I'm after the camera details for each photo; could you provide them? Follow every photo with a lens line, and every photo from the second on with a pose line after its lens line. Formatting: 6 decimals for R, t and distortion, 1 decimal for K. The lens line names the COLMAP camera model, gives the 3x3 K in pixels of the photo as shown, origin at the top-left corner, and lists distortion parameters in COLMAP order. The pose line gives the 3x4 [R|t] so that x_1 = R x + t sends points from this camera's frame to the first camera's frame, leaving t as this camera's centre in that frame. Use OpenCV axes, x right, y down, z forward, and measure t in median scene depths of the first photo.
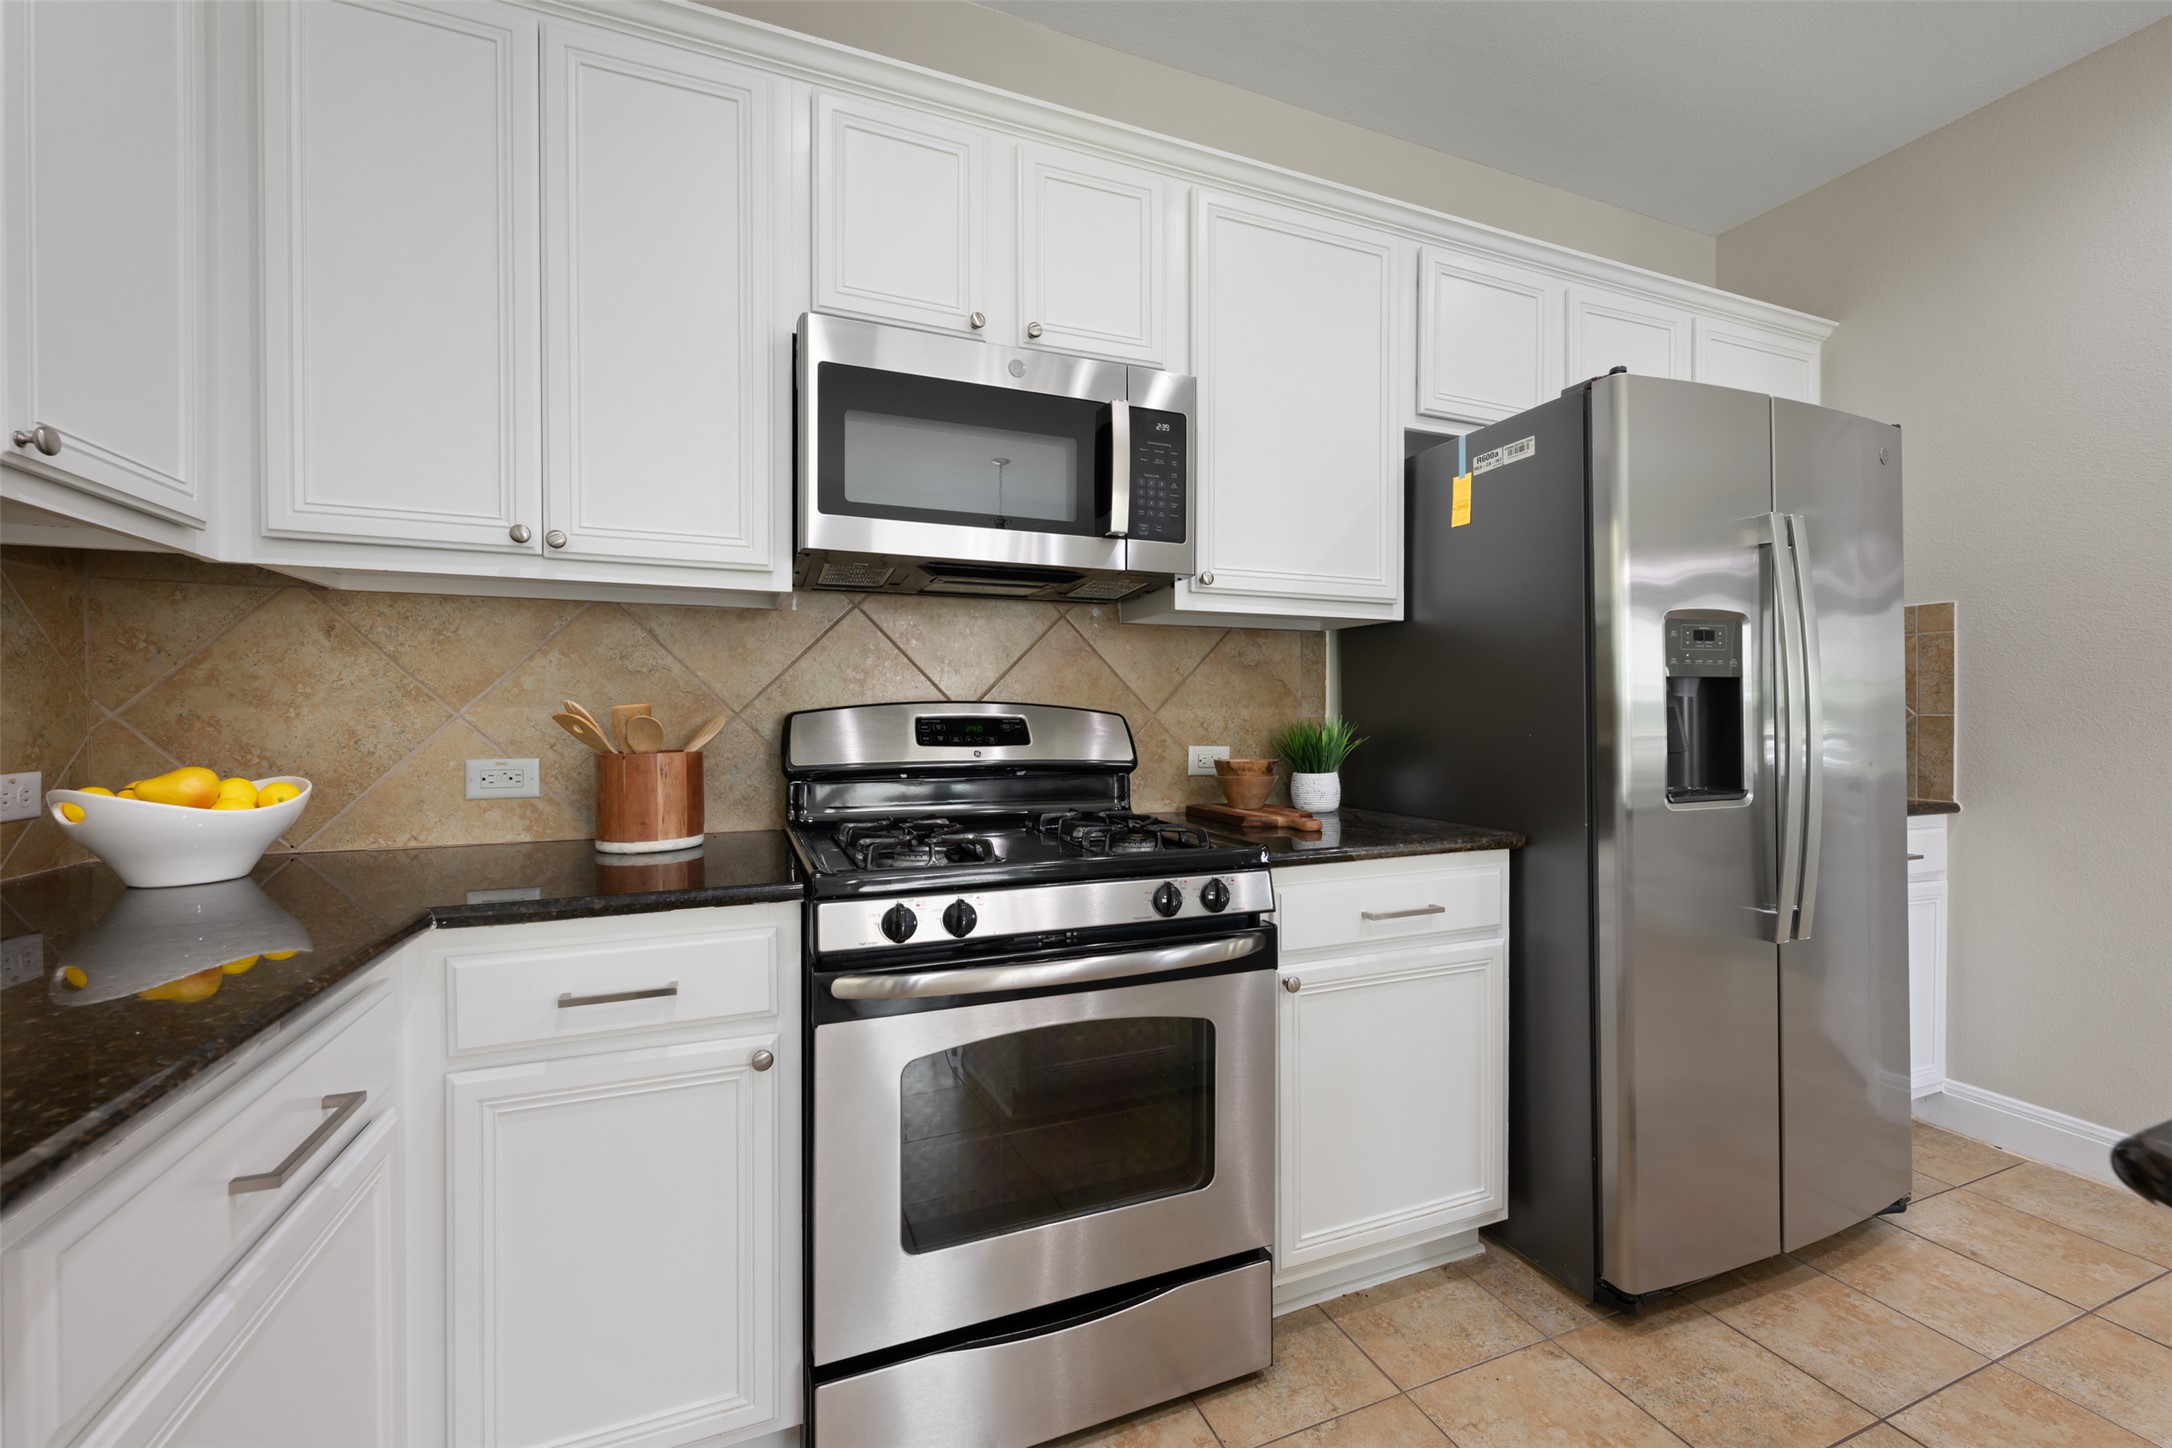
lens RADIAL K [[860.8, 0, 1086.0], [0, 860.8, 724.0], [0, 0, 1]] dist [-0.000740, -0.000379]
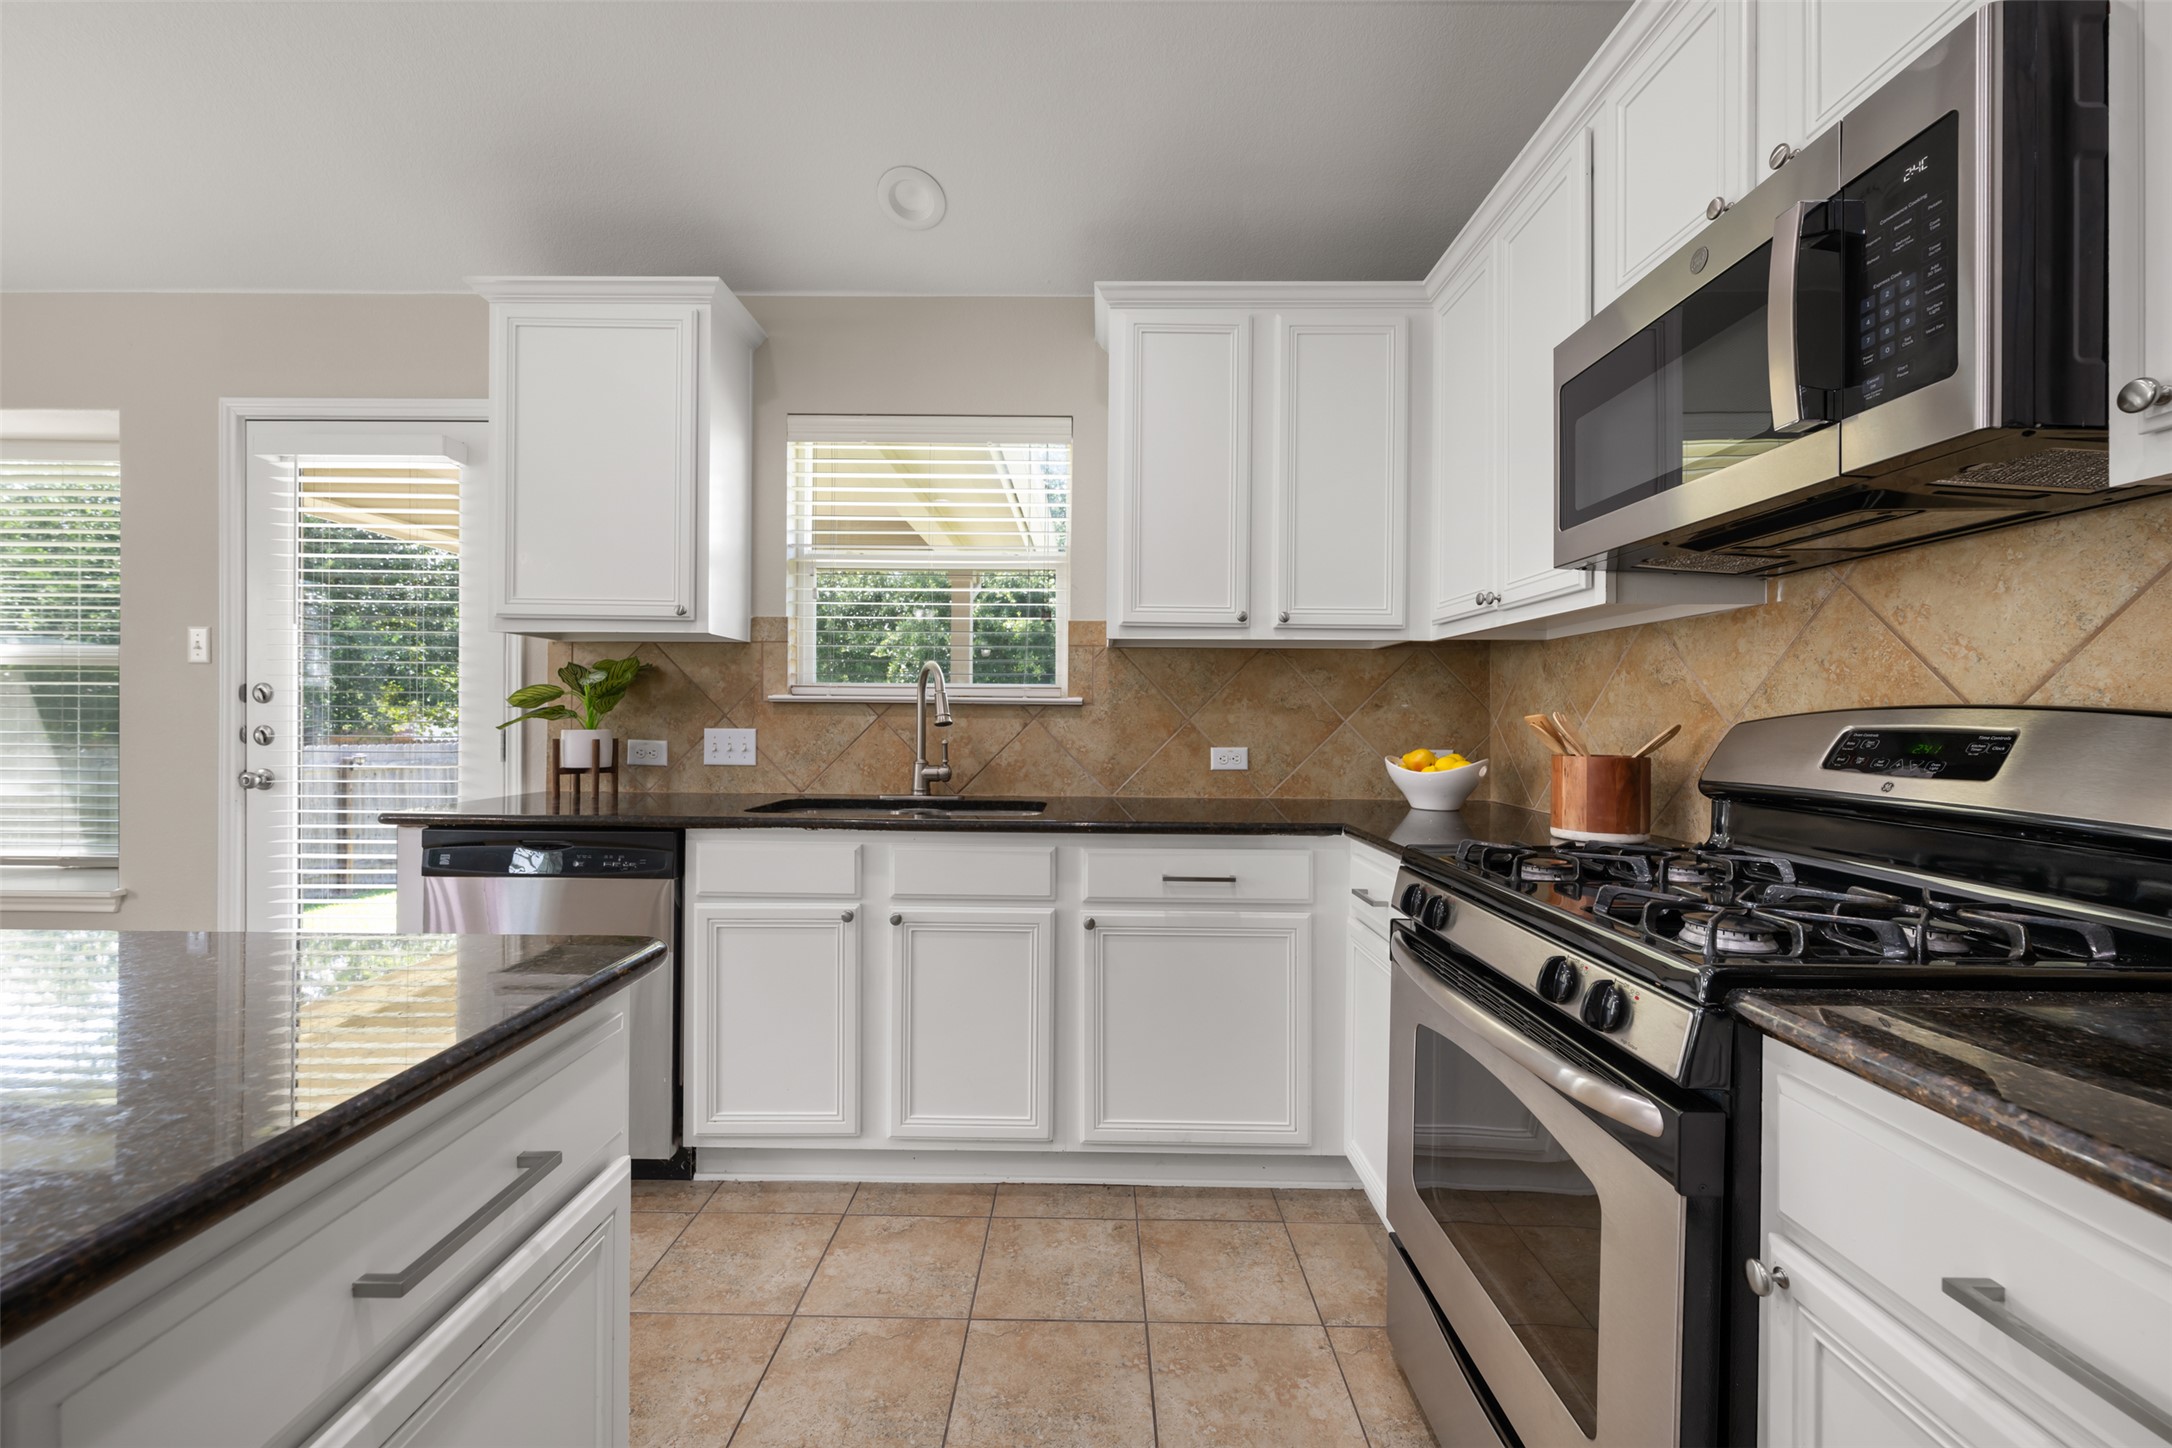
lens RADIAL K [[858.1, 0, 1082.5], [0, 858.1, 720.8], [0, 0, 1]] dist [0.000833, 0.000055]
pose [[-0.382837, 0.000743, -0.923816, 0.792859], [-0.016121, 0.999842, 0.007485, -0.011378], [0.923675, 0.017759, -0.382765, 0.779064]]
